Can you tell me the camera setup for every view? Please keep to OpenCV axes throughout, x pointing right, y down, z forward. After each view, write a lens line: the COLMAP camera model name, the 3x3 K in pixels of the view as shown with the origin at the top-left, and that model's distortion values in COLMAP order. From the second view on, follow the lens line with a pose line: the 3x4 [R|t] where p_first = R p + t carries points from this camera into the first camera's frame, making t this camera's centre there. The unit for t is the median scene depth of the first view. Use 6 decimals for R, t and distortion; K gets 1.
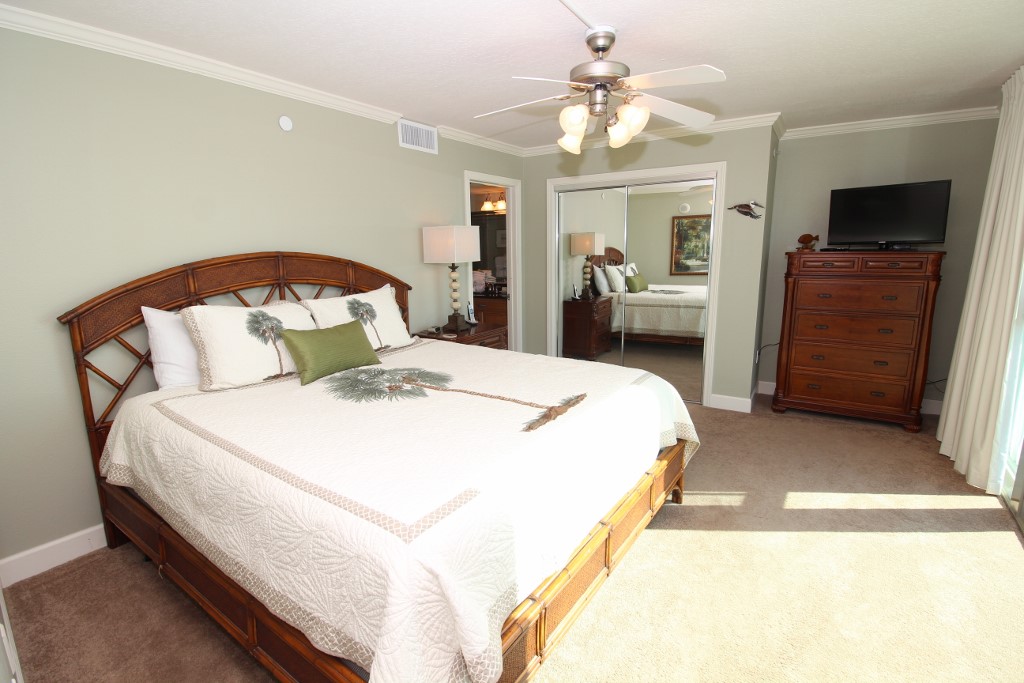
lens RADIAL K [[474.9, 0, 505.4], [0, 474.9, 342.5], [0, 0, 1]] dist [-0.000182, -0.012315]
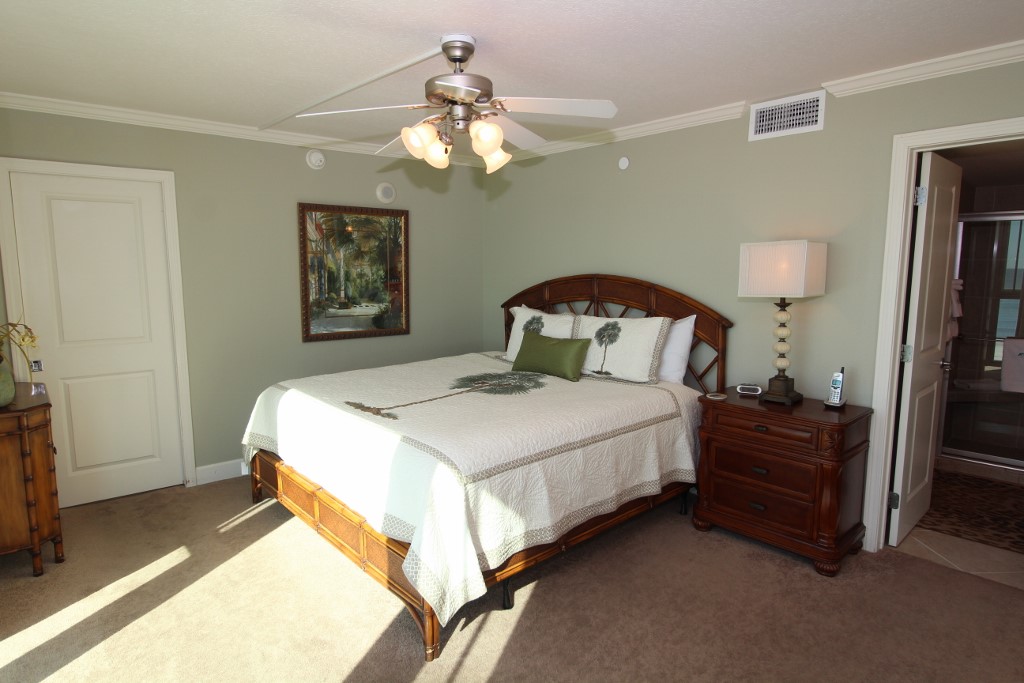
lens RADIAL K [[577.5, 0, 512.0], [0, 577.5, 341.5], [0, 0, 1]] dist [0.002077, 0.000465]
pose [[-0.207136, 0.146147, -0.967334, 1.076779], [-0.178865, 0.966455, 0.184315, -0.275479], [0.961822, 0.211201, -0.174047, 1.156997]]
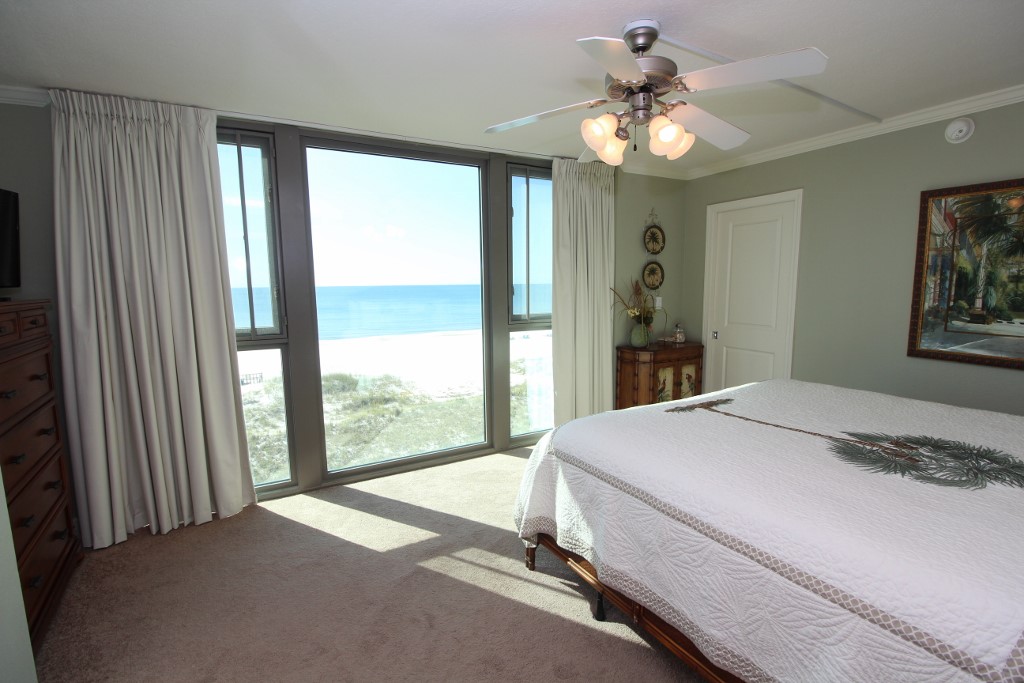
lens RADIAL K [[474.9, 0, 505.4], [0, 474.9, 342.5], [0, 0, 1]] dist [-0.000182, -0.012315]
pose [[-0.911146, -0.024733, 0.411340, 0.051073], [0.104014, 0.952072, 0.287644, -0.325555], [-0.398740, 0.304871, -0.864905, 1.659601]]
